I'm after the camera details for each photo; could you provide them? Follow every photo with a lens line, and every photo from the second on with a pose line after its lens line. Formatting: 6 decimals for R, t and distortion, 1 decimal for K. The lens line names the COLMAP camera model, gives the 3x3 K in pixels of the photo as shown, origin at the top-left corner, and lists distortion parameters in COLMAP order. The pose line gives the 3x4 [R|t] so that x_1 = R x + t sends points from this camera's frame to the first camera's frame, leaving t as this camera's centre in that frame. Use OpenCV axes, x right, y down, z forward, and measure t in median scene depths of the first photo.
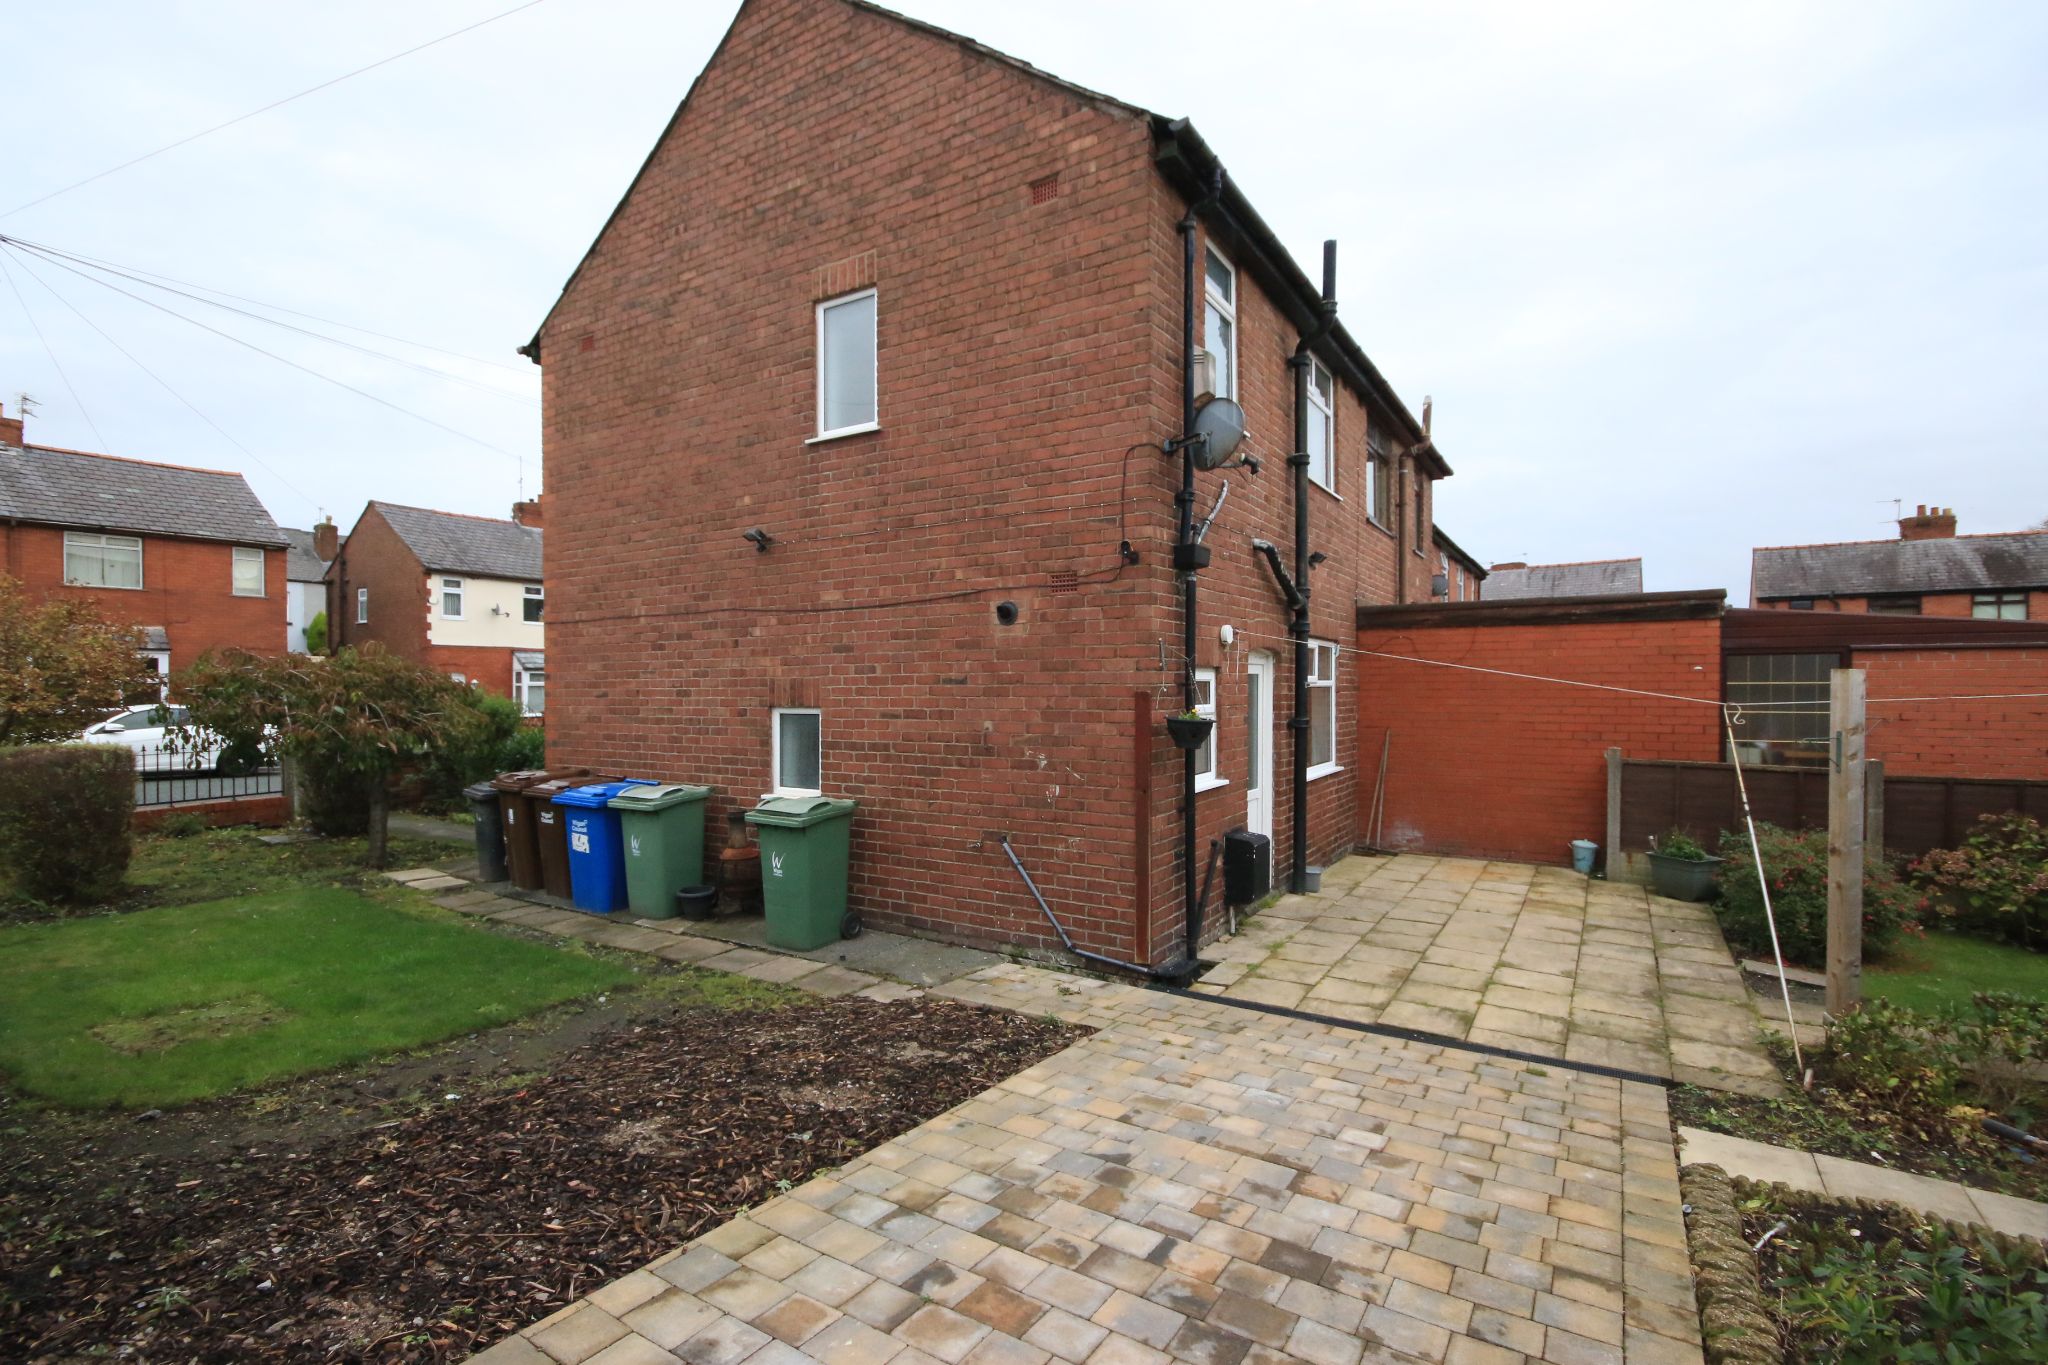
lens RADIAL K [[936.4, 0, 1021.6], [0, 936.4, 687.9], [0, 0, 1]] dist [0.001115, -0.008159]
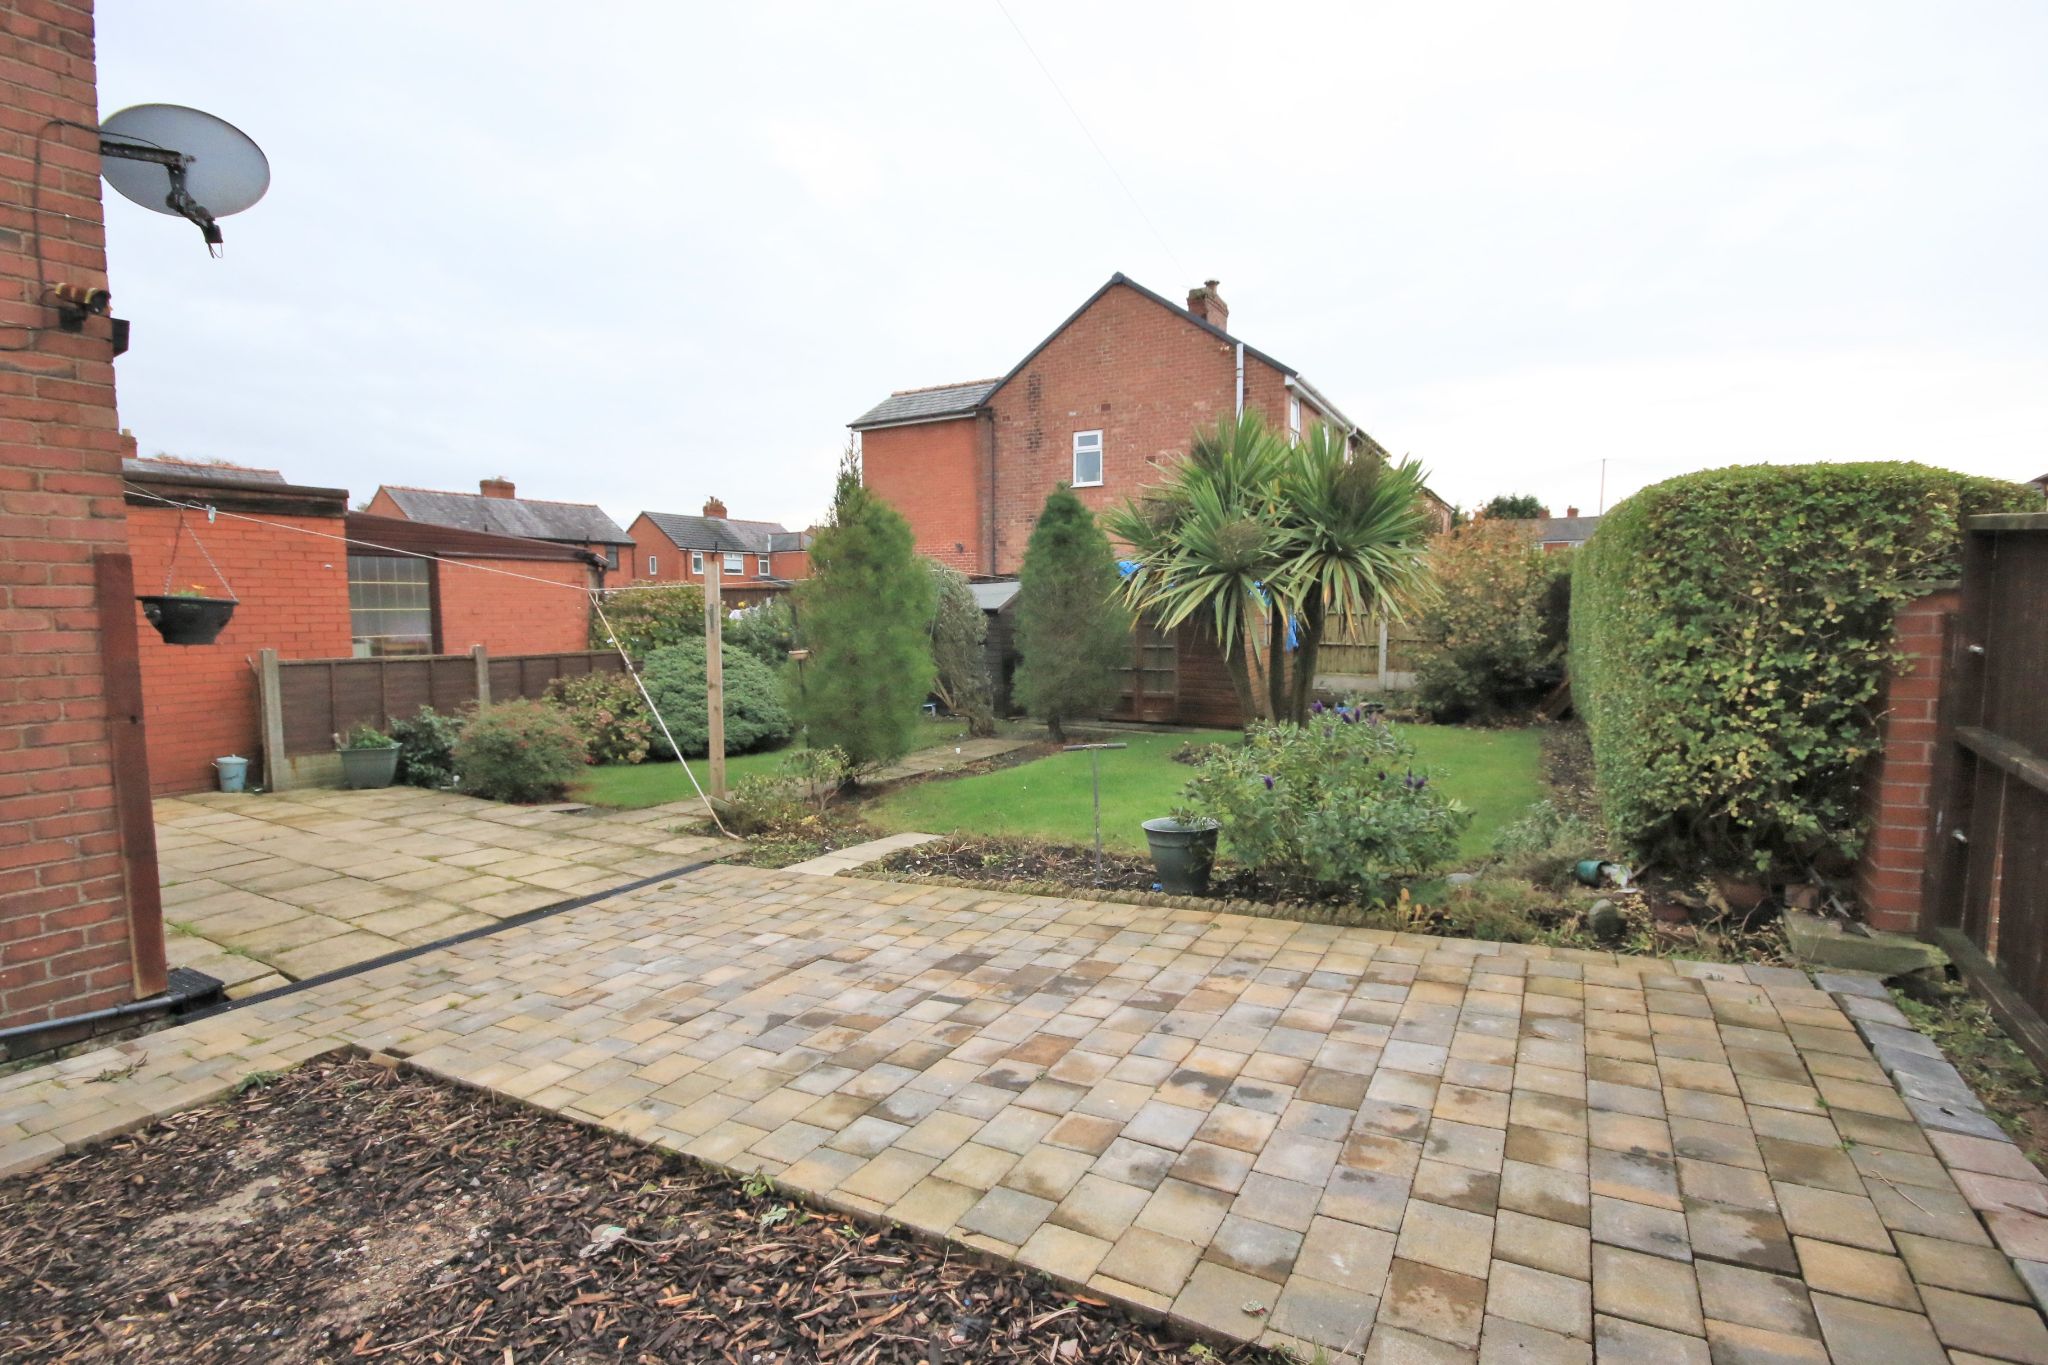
lens RADIAL K [[936.4, 0, 1021.6], [0, 936.4, 687.9], [0, 0, 1]] dist [0.001115, -0.008159]
pose [[-0.029442, -0.087014, 0.995772, -0.622447], [0.005836, 0.996172, 0.087221, 0.051755], [-0.999549, 0.008379, -0.028822, 0.560726]]
